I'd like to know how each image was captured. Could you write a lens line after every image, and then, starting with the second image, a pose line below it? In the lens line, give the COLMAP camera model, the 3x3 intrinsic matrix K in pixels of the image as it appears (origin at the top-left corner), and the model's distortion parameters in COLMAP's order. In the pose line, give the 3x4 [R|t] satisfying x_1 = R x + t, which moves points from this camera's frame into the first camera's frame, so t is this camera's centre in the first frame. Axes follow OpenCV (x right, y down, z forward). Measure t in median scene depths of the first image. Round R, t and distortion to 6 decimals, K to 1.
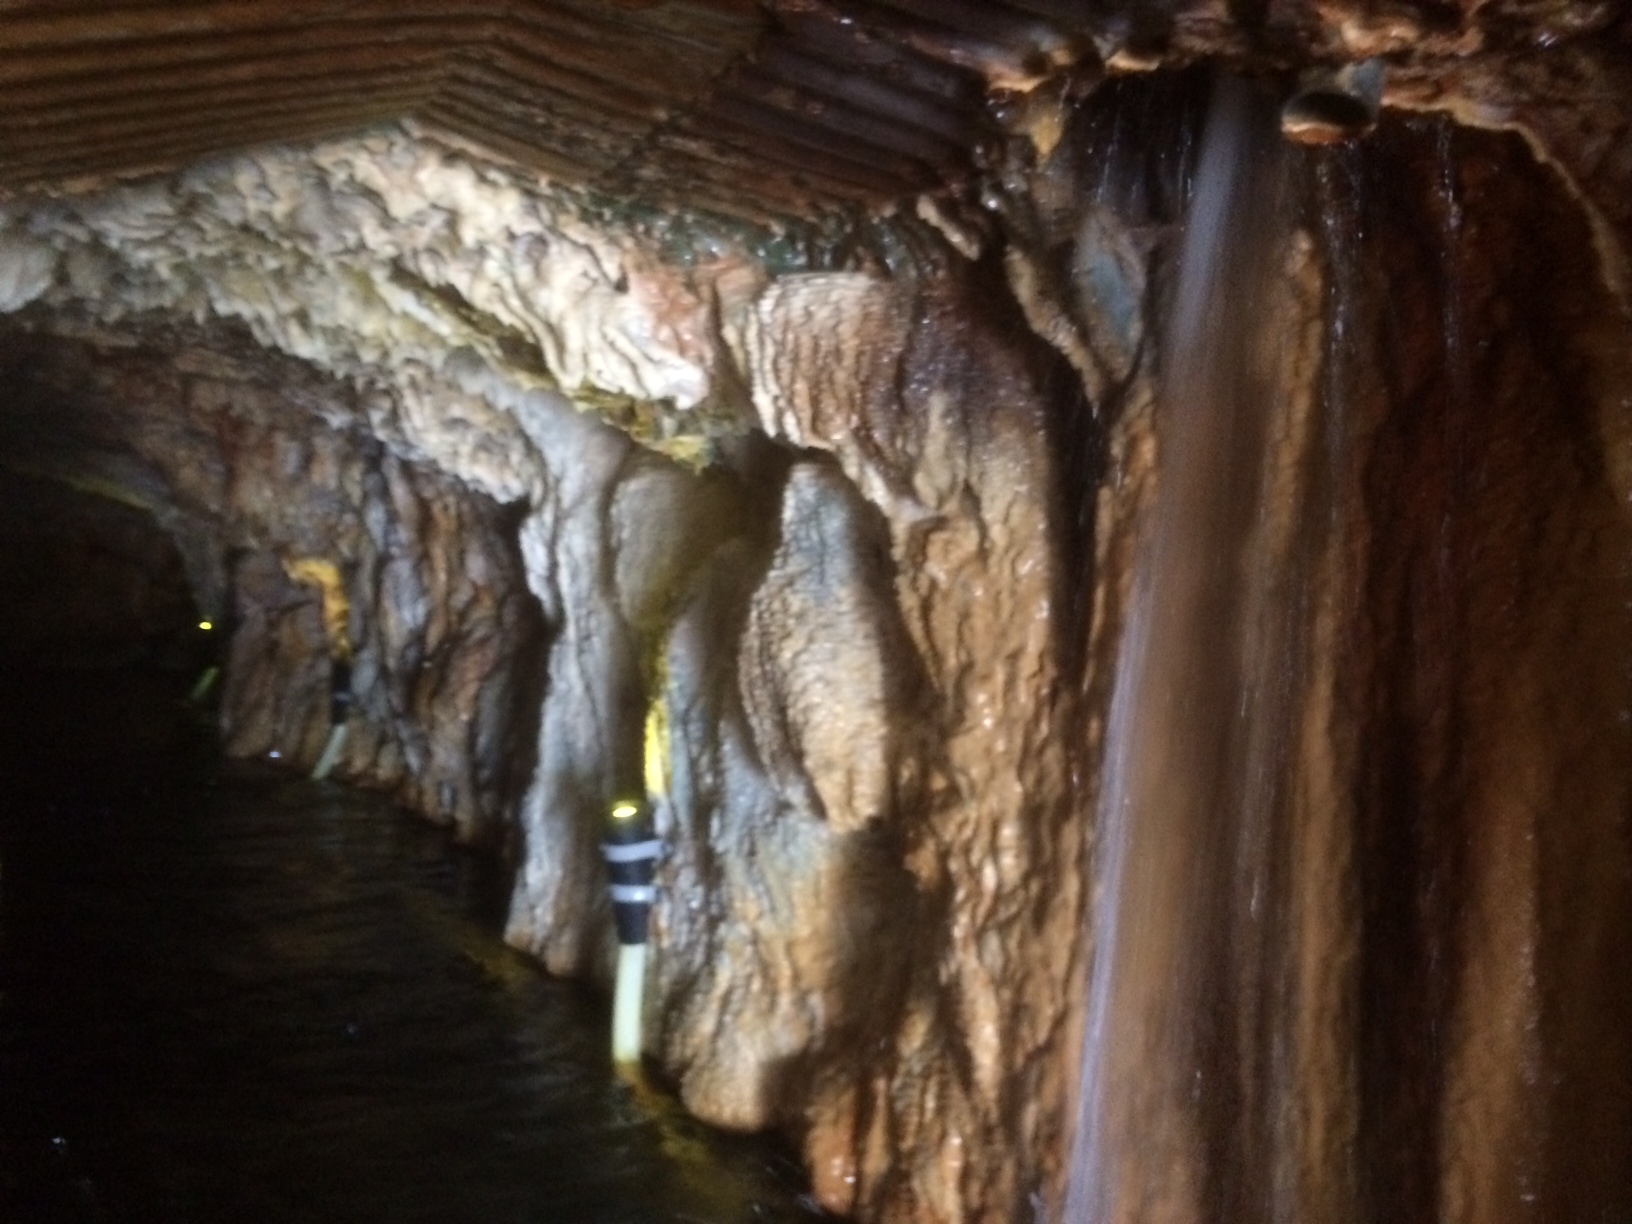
lens RADIAL K [[1383.7, 0, 816.4], [0, 1383.7, 582.7], [0, 0, 1]] dist [0.064799, -0.102670]
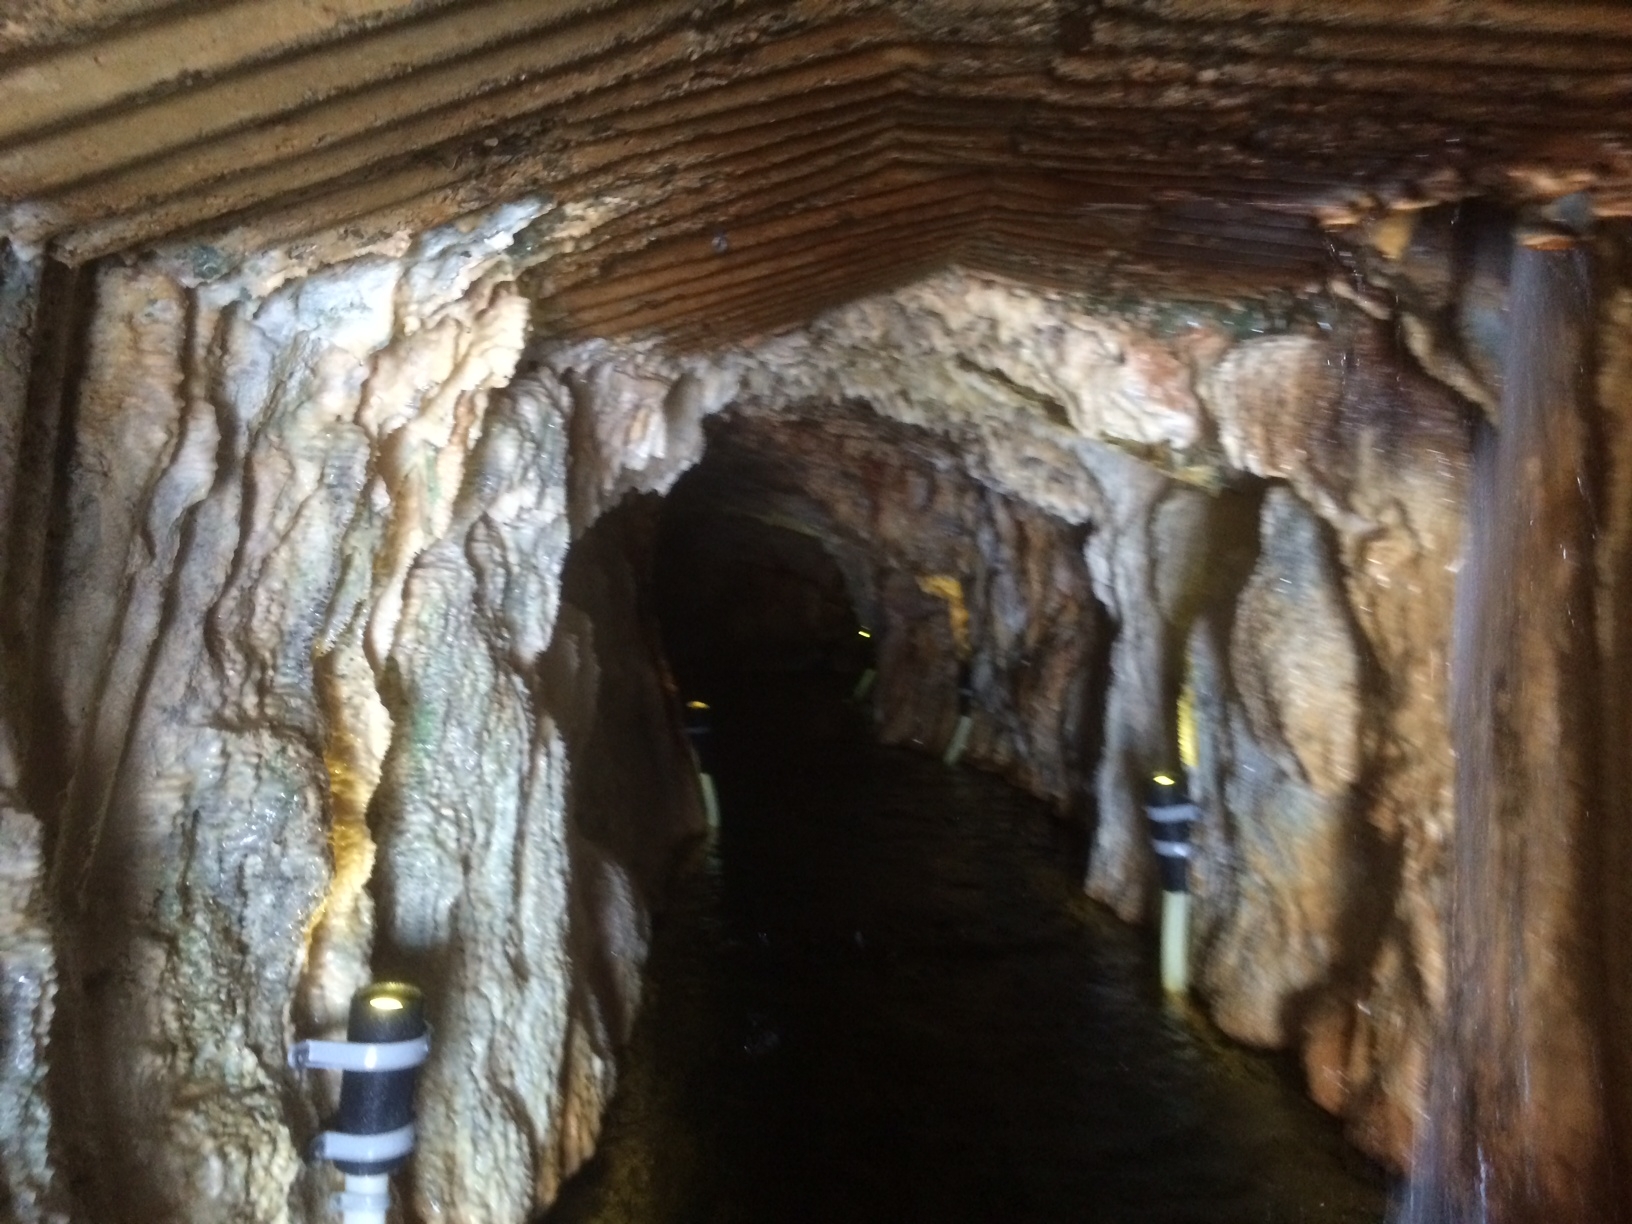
lens RADIAL K [[1383.7, 0, 816.4], [0, 1383.7, 582.7], [0, 0, 1]] dist [0.064799, -0.102670]
pose [[0.898299, -0.027343, -0.438534, 0.140506], [0.024617, 0.999626, -0.011904, 0.001693], [0.438695, -0.000102, 0.898636, -0.238985]]
